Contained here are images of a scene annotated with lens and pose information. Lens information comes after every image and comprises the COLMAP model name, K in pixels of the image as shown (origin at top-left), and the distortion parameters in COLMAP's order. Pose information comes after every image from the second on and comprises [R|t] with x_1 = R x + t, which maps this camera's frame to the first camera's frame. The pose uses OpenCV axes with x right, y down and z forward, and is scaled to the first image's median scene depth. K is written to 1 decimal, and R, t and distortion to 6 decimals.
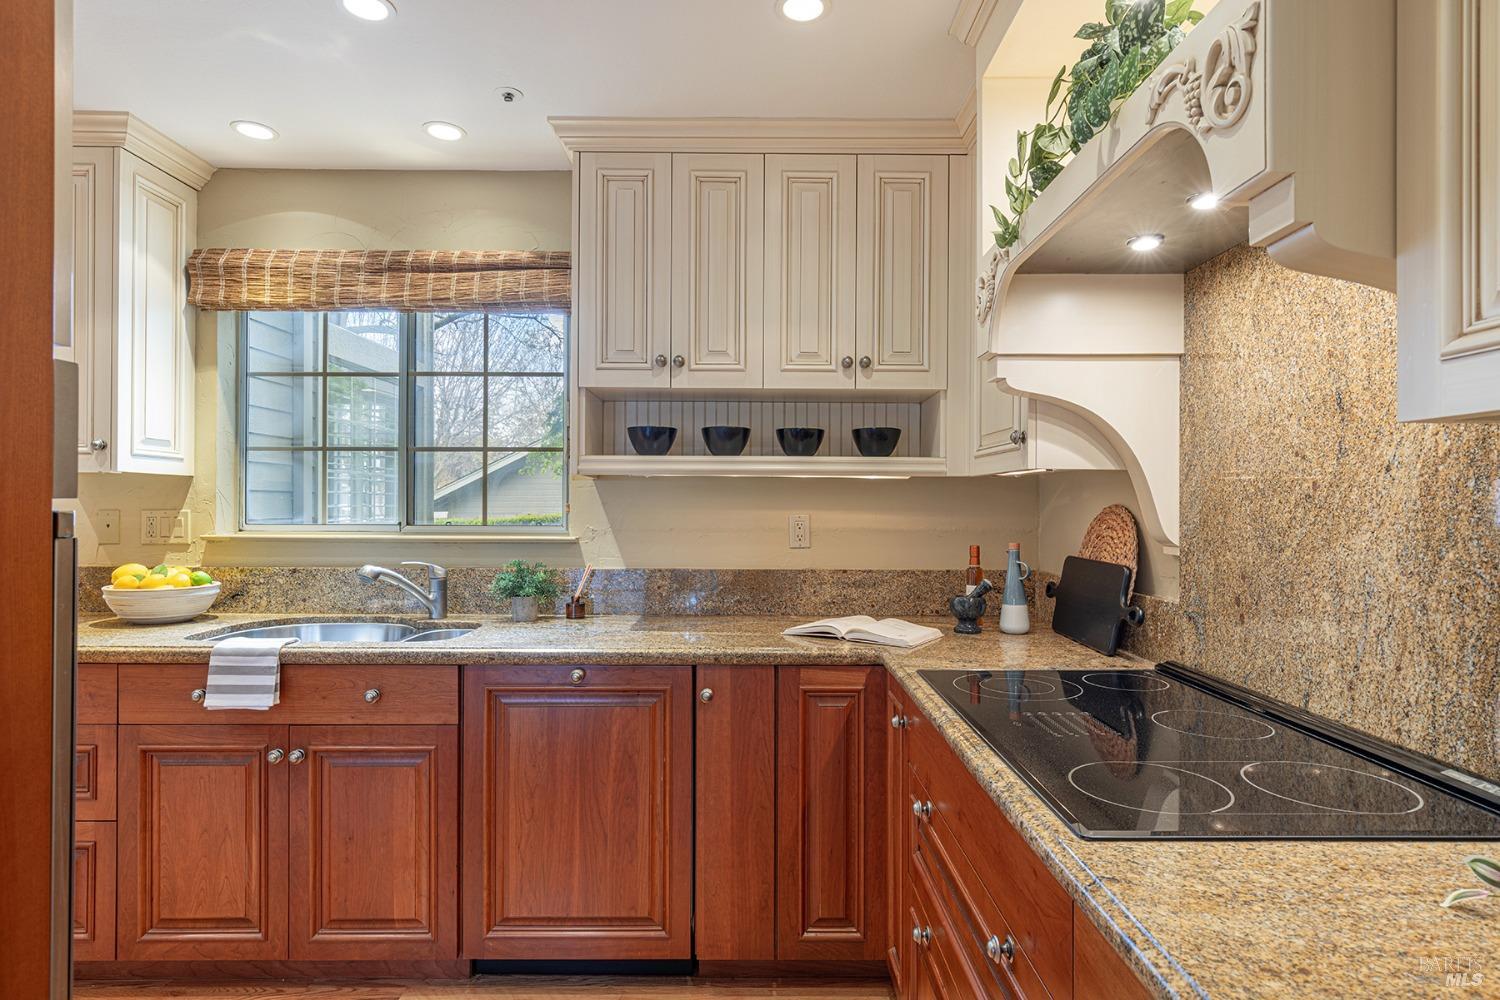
lens RADIAL K [[828.8, 0, 755.1], [0, 828.8, 501.7], [0, 0, 1]] dist [0.006177, -0.001459]
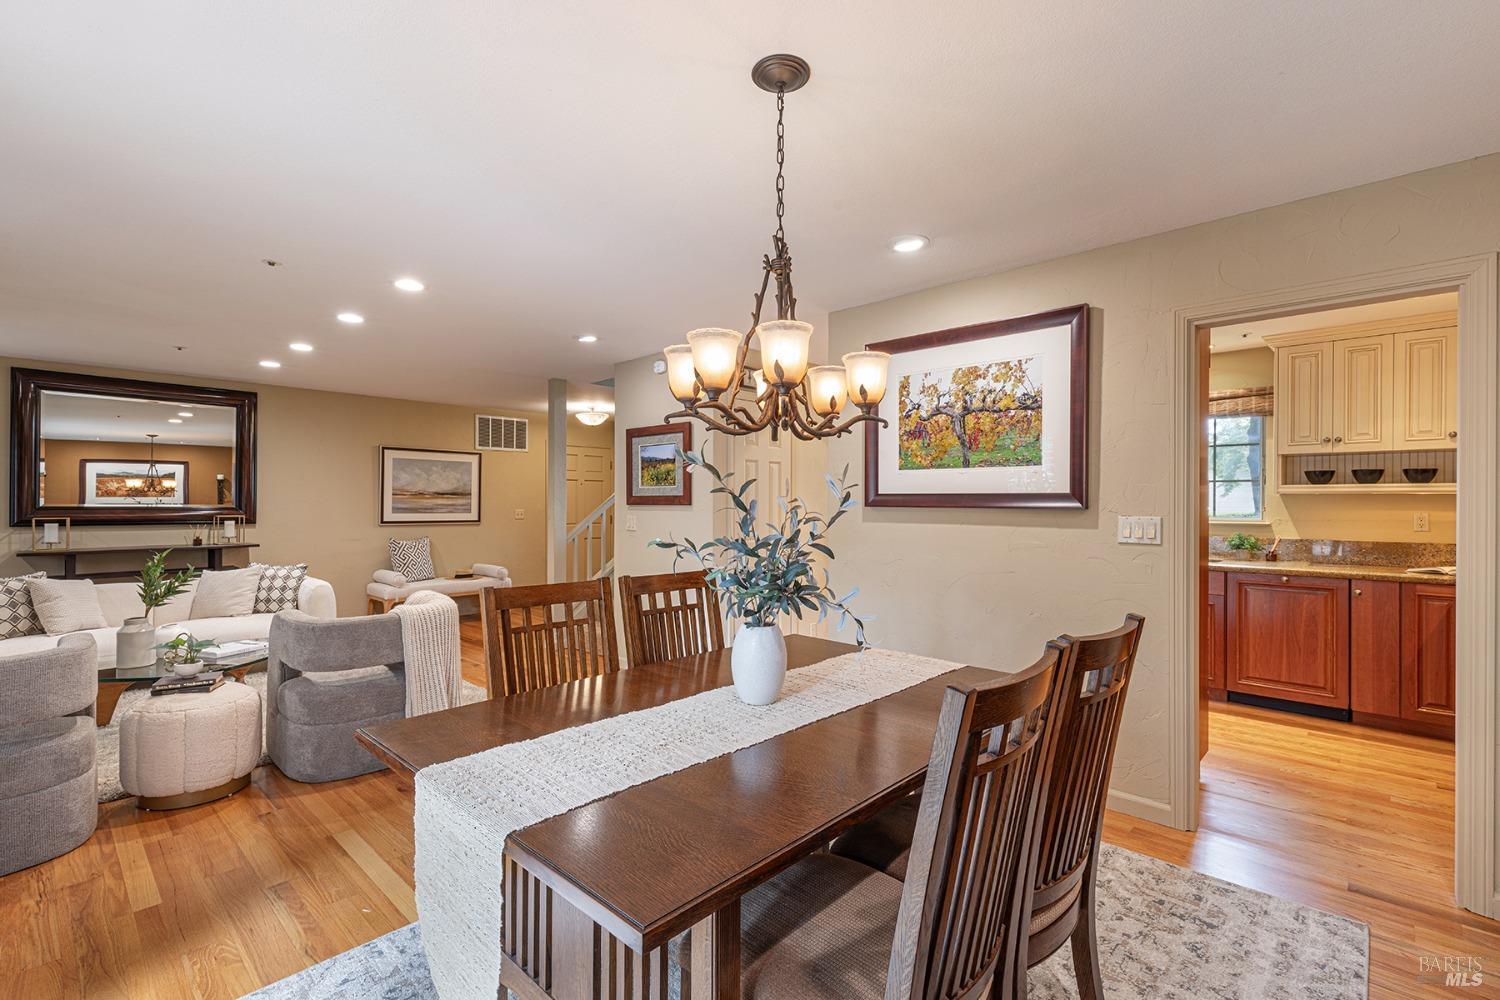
lens RADIAL K [[682.6, 0, 754.0], [0, 682.6, 503.2], [0, 0, 1]] dist [0.003640, 0.000839]
pose [[0.729716, -0.000498, -0.683751, 0.016404], [0.000305, 1.000000, -0.000403, -0.008549], [0.683751, 0.000086, 0.729716, -1.389129]]
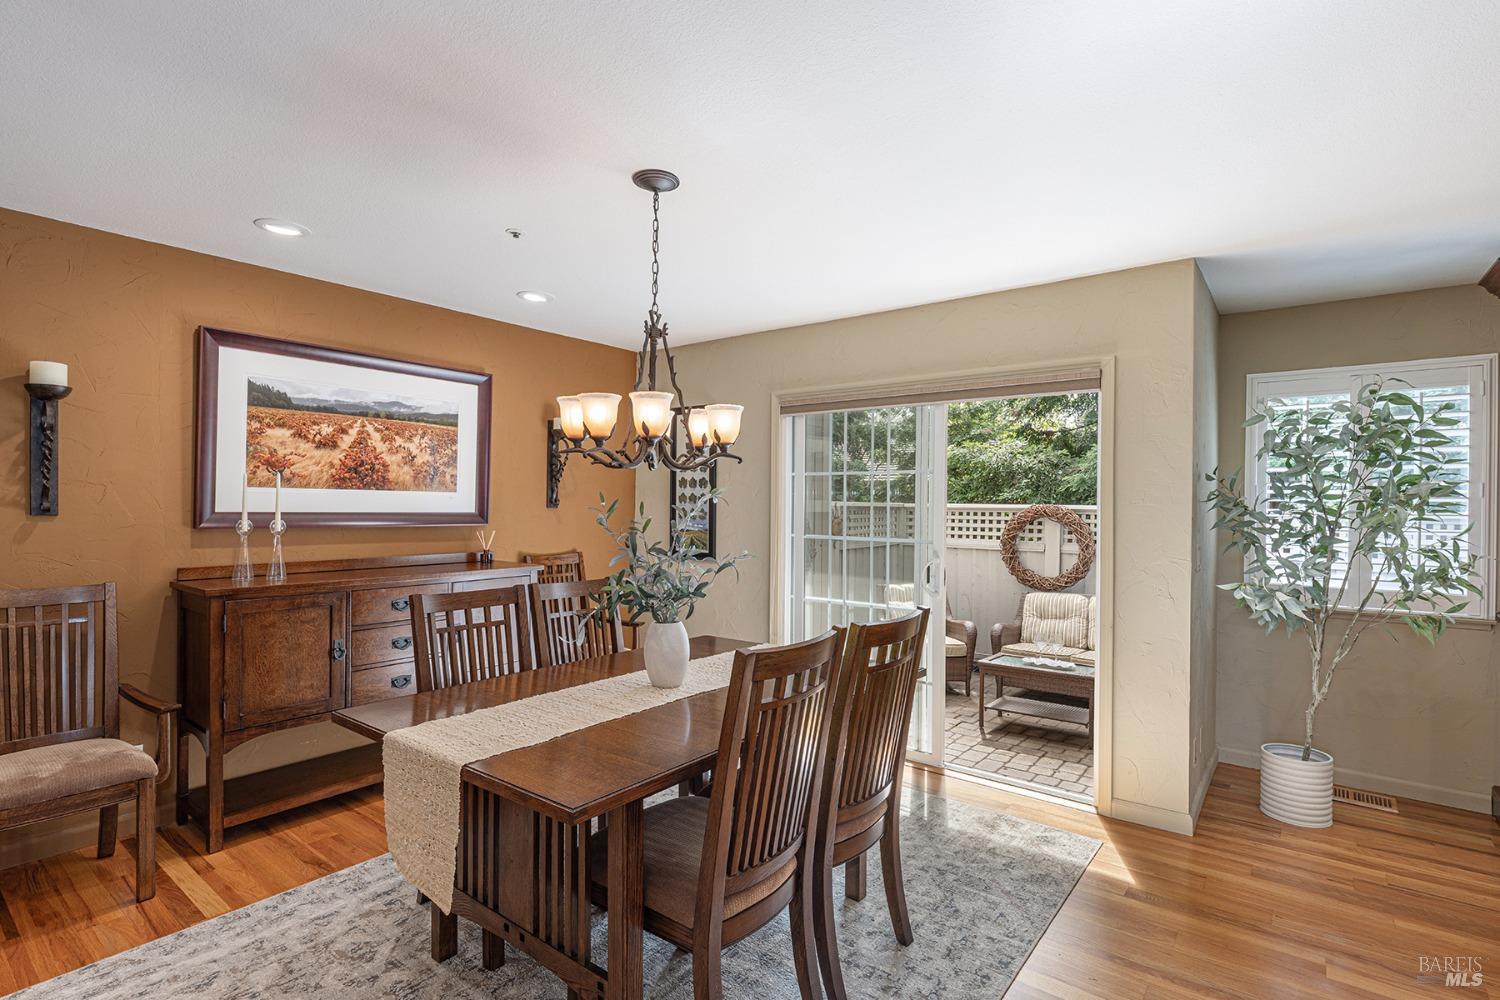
lens RADIAL K [[721.4, 0, 752.2], [0, 721.4, 502.5], [0, 0, 1]] dist [-0.003705, 0.000378]
pose [[-0.785705, -0.006801, 0.618563, -1.238984], [-0.012694, 0.999906, -0.005131, -0.034680], [-0.618471, -0.011883, -0.785718, -0.084447]]
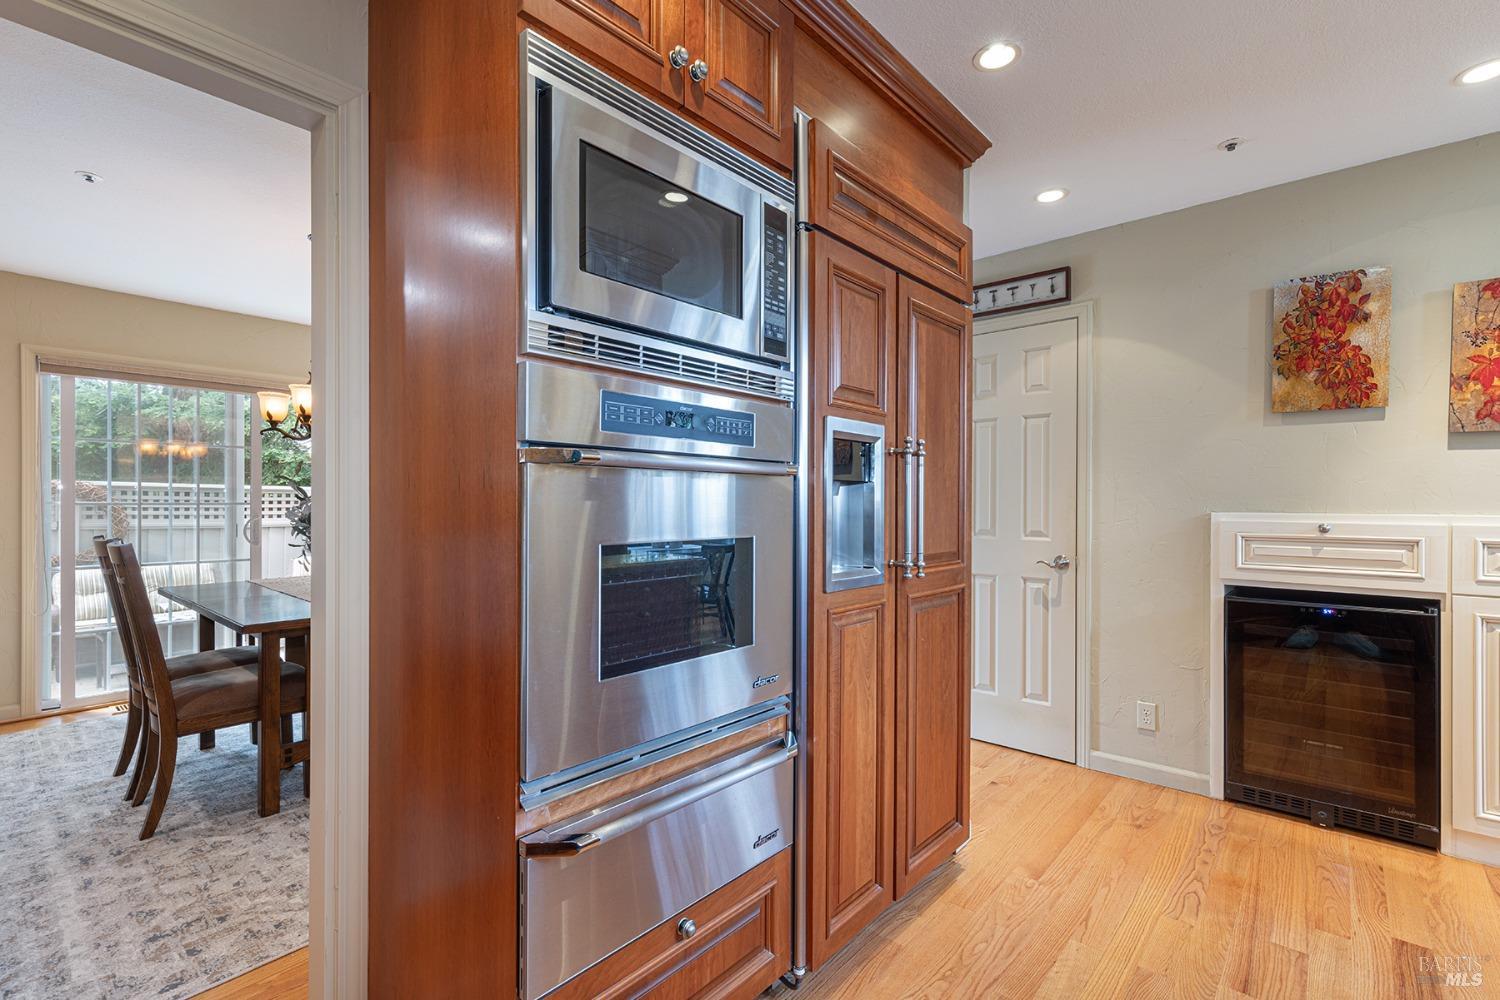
lens RADIAL K [[682.6, 0, 762.1], [0, 682.6, 507.5], [0, 0, 1]] dist [0.003640, 0.000839]
pose [[-0.656582, -0.003440, -0.754247, -0.024174], [-0.002729, 0.999994, -0.002186, 0.048059], [0.754250, 0.000623, -0.656587, 0.782536]]
